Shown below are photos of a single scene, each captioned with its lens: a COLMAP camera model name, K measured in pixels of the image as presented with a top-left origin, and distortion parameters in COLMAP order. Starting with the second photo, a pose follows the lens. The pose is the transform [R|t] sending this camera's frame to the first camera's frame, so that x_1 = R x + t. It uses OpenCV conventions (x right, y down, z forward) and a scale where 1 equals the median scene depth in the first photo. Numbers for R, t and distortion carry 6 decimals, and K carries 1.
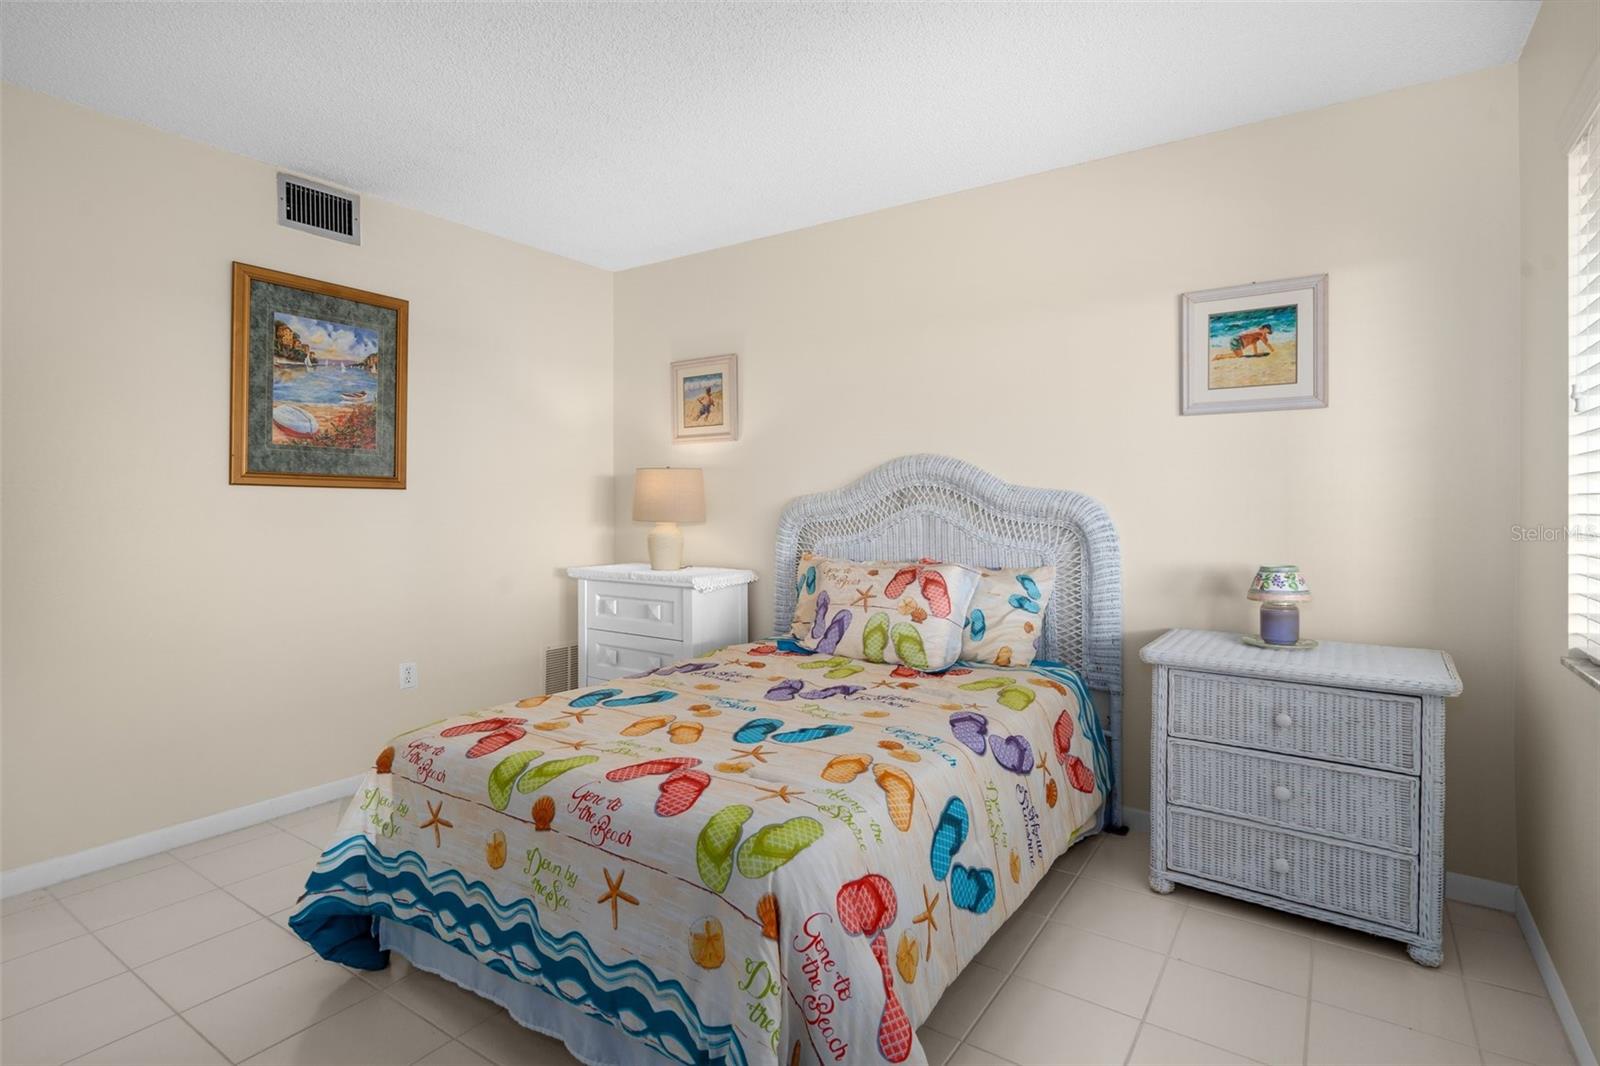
lens RADIAL K [[778.4, 0, 800.0], [0, 778.4, 501.4], [0, 0, 1]] dist [-0.004699, 0.001643]
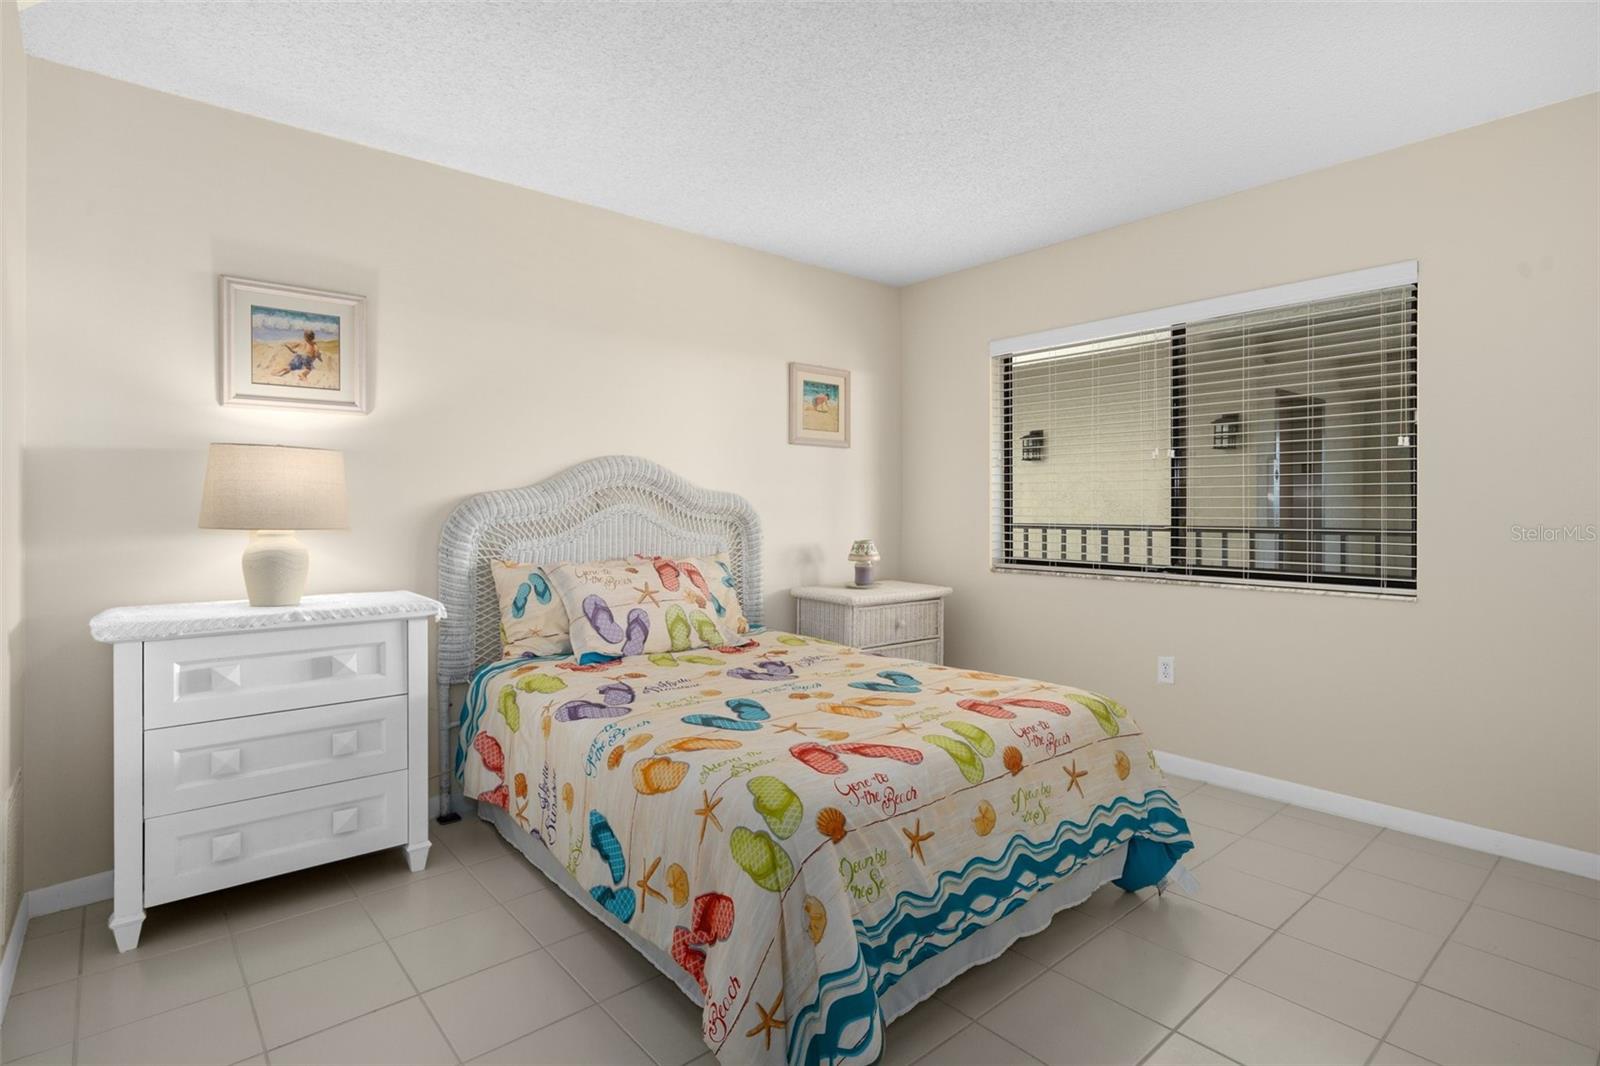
lens RADIAL K [[778.4, 0, 767.2], [0, 778.4, 511.7], [0, 0, 1]] dist [-0.004699, 0.001643]
pose [[0.295786, -0.005992, 0.955236, -0.956885], [-0.001613, 0.999976, 0.006773, 0.008625], [-0.955253, -0.003544, 0.295769, 0.612794]]
